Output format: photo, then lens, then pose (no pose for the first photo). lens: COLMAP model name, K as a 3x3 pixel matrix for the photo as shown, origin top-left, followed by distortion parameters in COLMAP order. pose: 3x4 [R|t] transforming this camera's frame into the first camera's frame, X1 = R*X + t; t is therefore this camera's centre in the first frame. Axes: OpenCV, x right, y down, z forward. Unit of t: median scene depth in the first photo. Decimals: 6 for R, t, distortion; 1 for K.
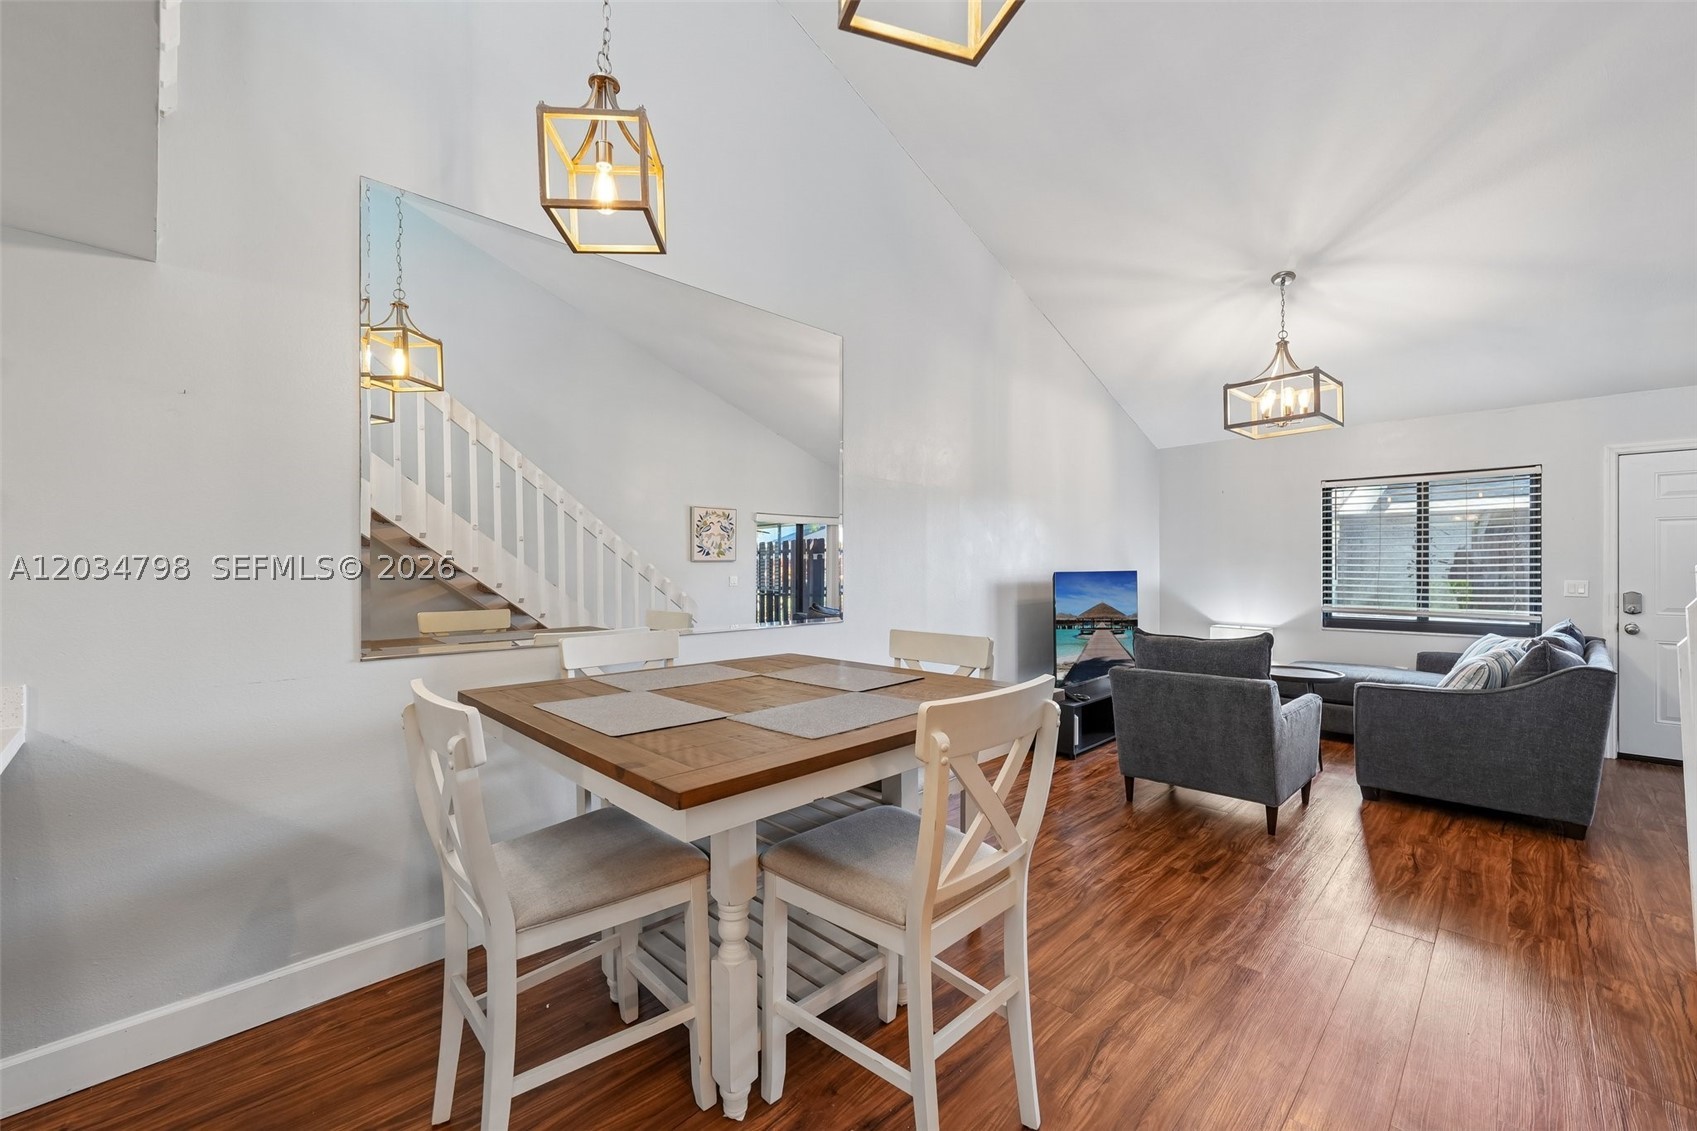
lens RADIAL K [[684.4, 0, 848.5], [0, 684.4, 565.5], [0, 0, 1]] dist [0.001732, 0.000379]
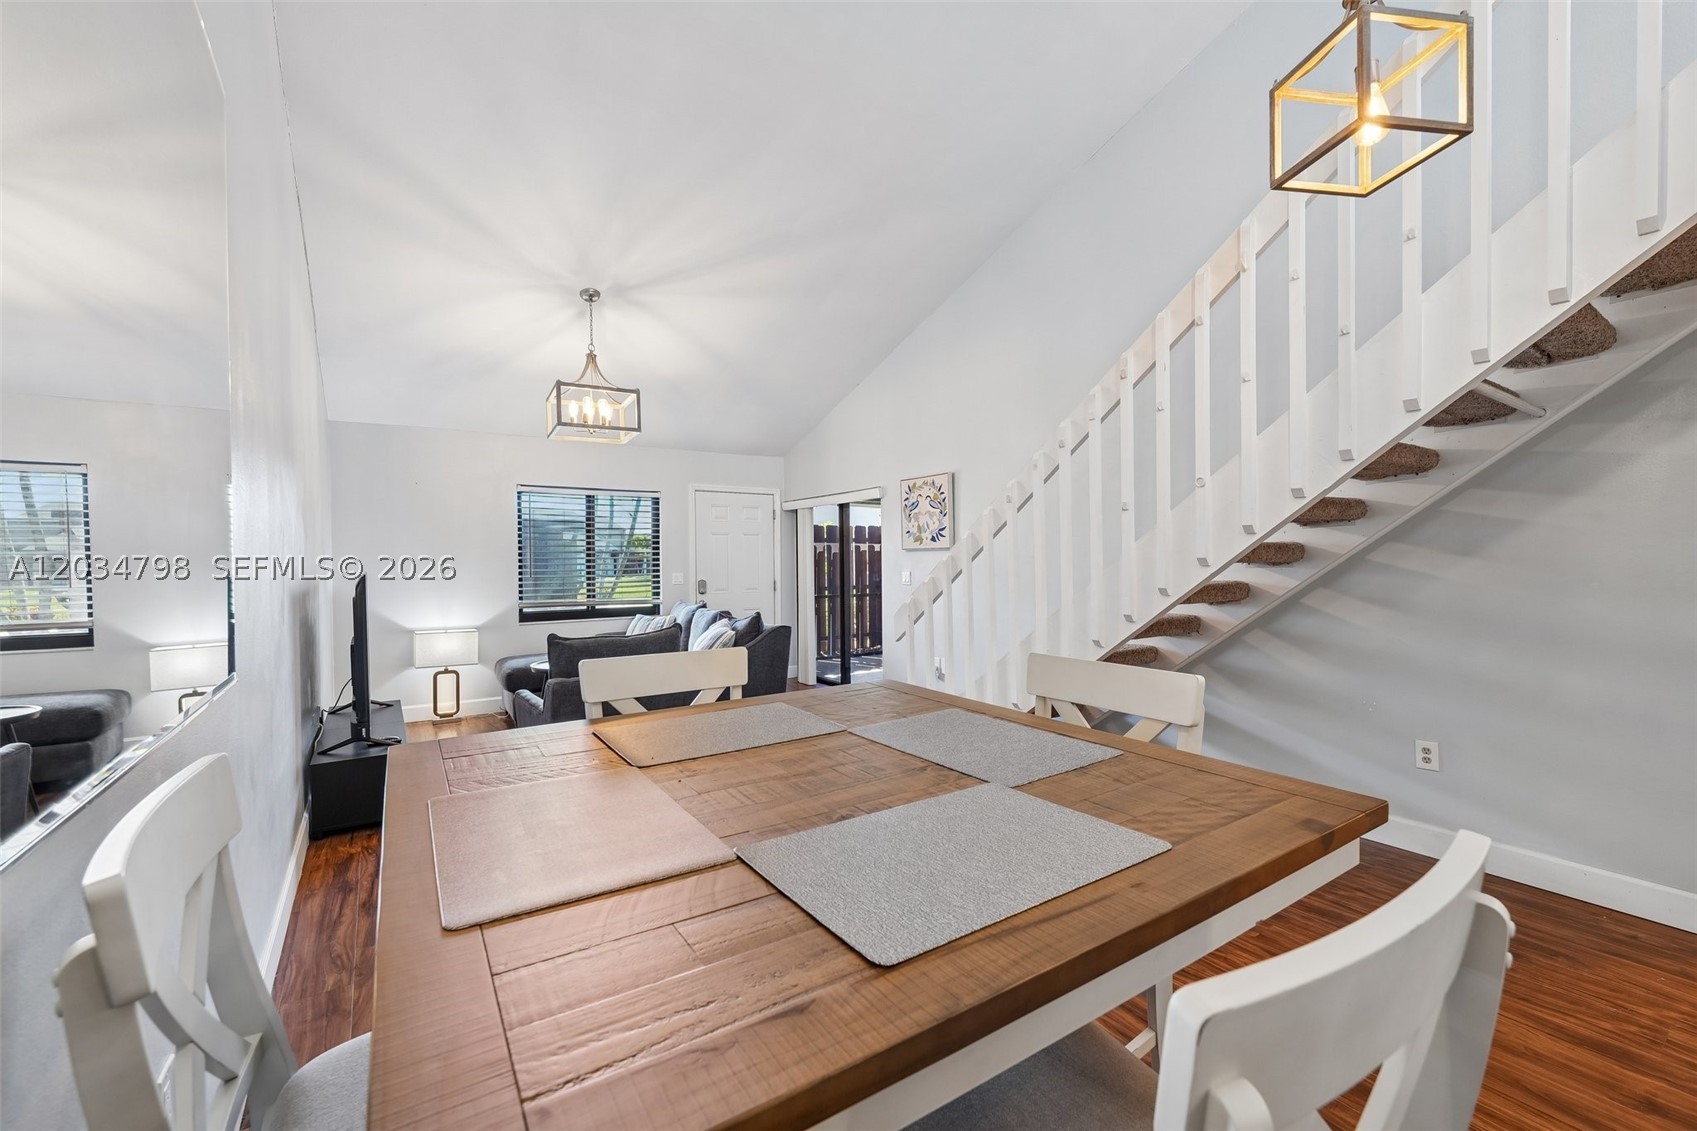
lens RADIAL K [[684.7, 0, 851.8], [0, 684.7, 561.7], [0, 0, 1]] dist [0.001247, 0.000004]
pose [[0.189278, -0.000315, 0.981923, -0.316930], [0.006825, 0.999976, -0.000995, 0.000806], [-0.981900, 0.006890, 0.189276, 0.375506]]
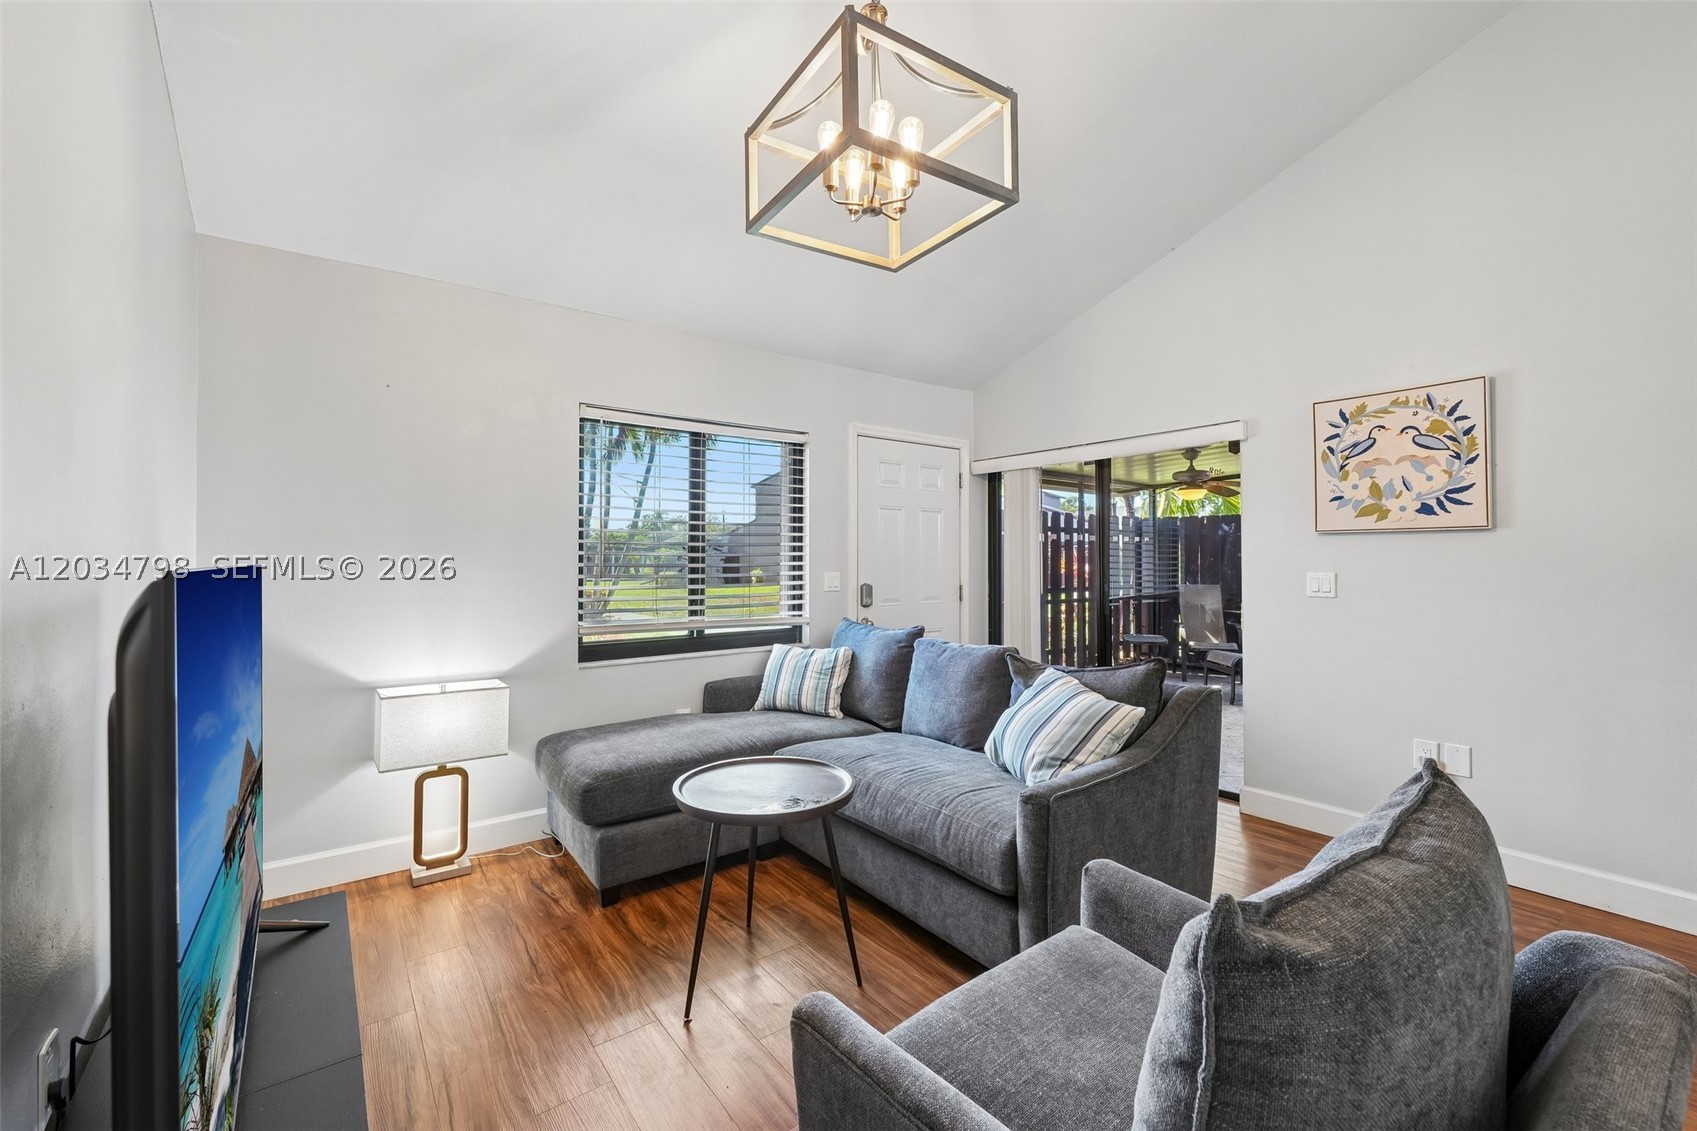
lens RADIAL K [[695.2, 0, 853.0], [0, 695.2, 555.2], [0, 0, 1]] dist [-0.000245, 0.000034]
pose [[0.130173, 0.010909, 0.991431, 0.204934], [-0.001526, 0.999940, -0.010802, 0.009713], [-0.991490, -0.000107, 0.130182, 0.898330]]
